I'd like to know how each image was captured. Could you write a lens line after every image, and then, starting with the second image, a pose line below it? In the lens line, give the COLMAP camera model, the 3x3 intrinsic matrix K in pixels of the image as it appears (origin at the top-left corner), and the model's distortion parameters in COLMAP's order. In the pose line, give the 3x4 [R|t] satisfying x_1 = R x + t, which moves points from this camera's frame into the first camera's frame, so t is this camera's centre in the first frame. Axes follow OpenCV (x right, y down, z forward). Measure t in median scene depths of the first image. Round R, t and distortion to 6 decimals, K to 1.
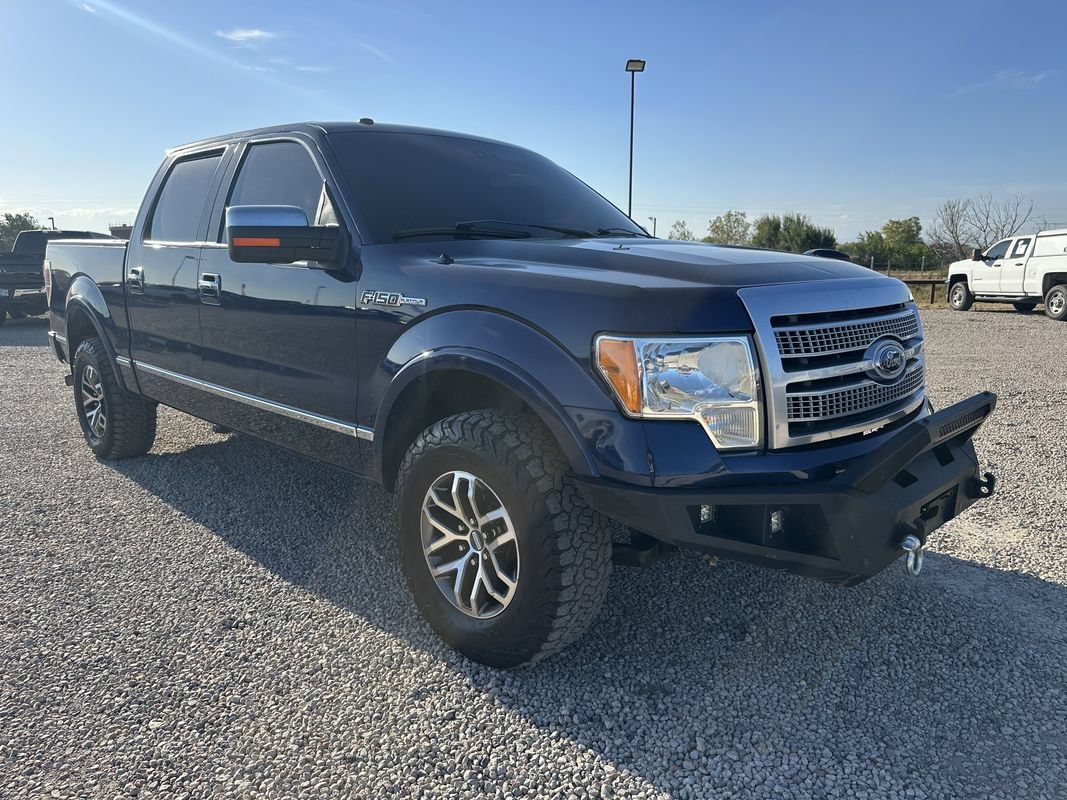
lens RADIAL K [[779.9, 0, 512.3], [0, 779.9, 405.4], [0, 0, 1]] dist [0.049476, -0.051099]
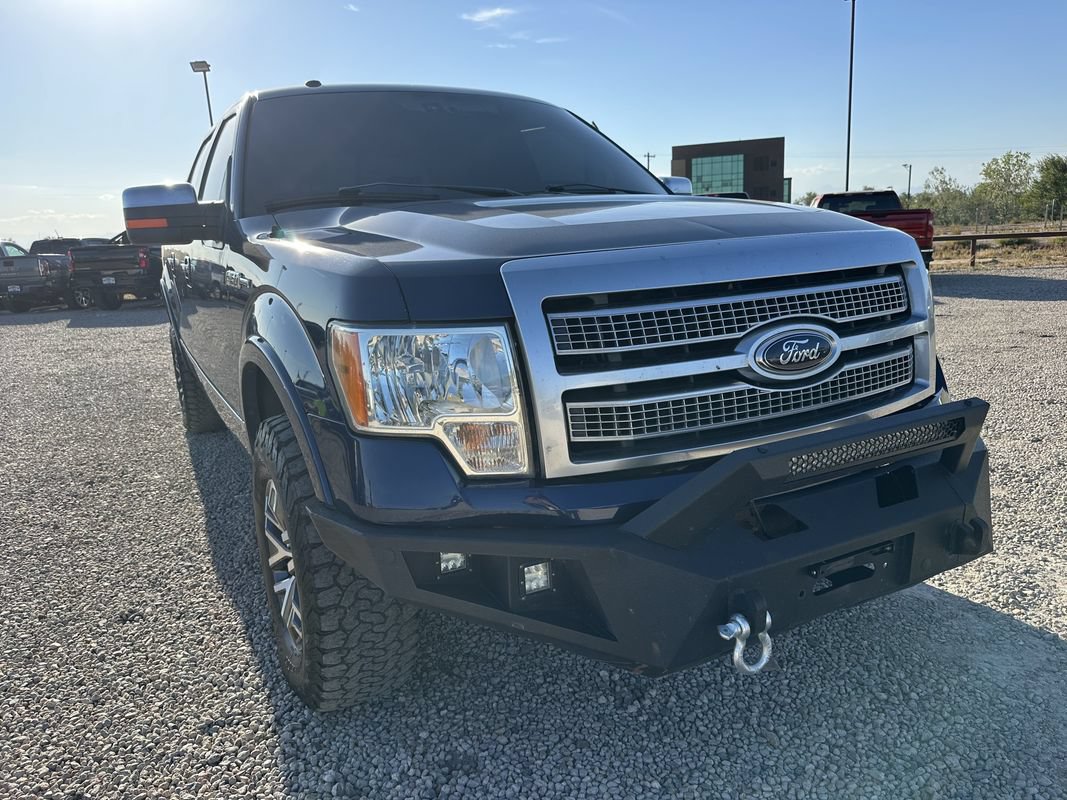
lens RADIAL K [[779.9, 0, 527.1], [0, 779.9, 408.4], [0, 0, 1]] dist [0.049476, -0.051099]
pose [[0.955431, 0.020198, -0.294524, 0.502751], [-0.007514, 0.998997, 0.044134, -0.040480], [0.295120, -0.039954, 0.954624, 0.282828]]
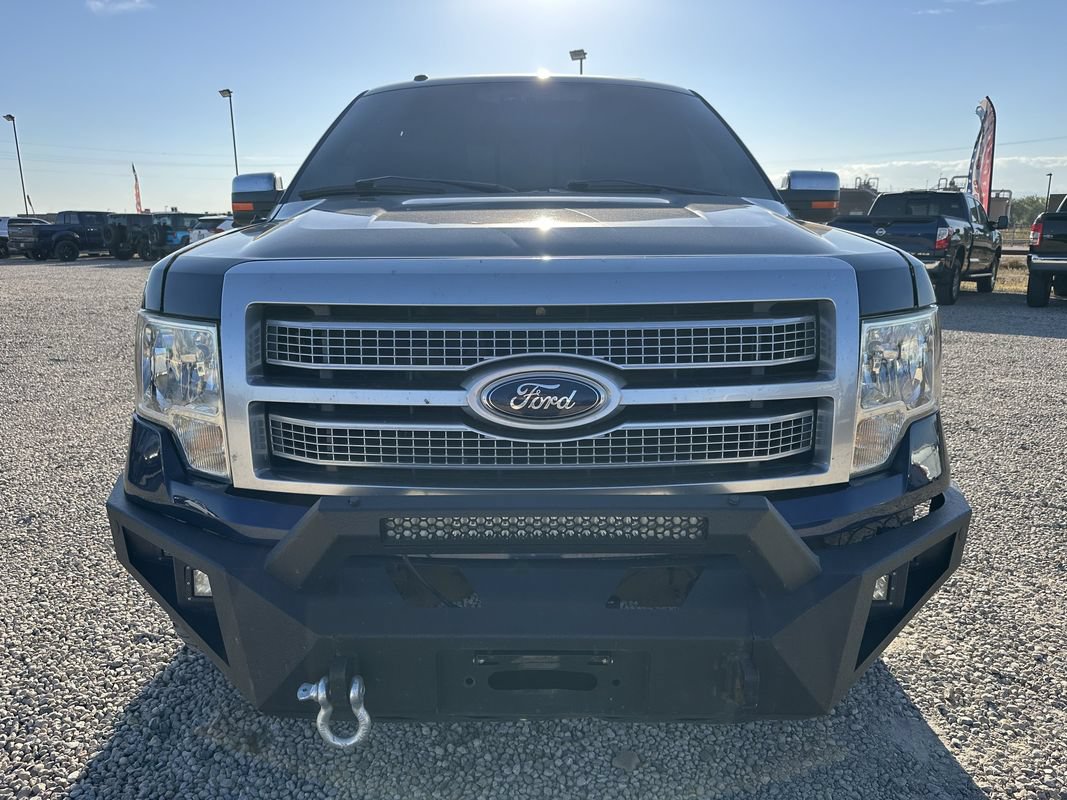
lens RADIAL K [[779.9, 0, 525.2], [0, 779.9, 395.3], [0, 0, 1]] dist [0.049476, -0.051099]
pose [[0.706664, 0.152798, -0.690853, 0.958521], [-0.130325, 0.987807, 0.085168, -0.118192], [0.695443, 0.029850, 0.717961, 0.629119]]
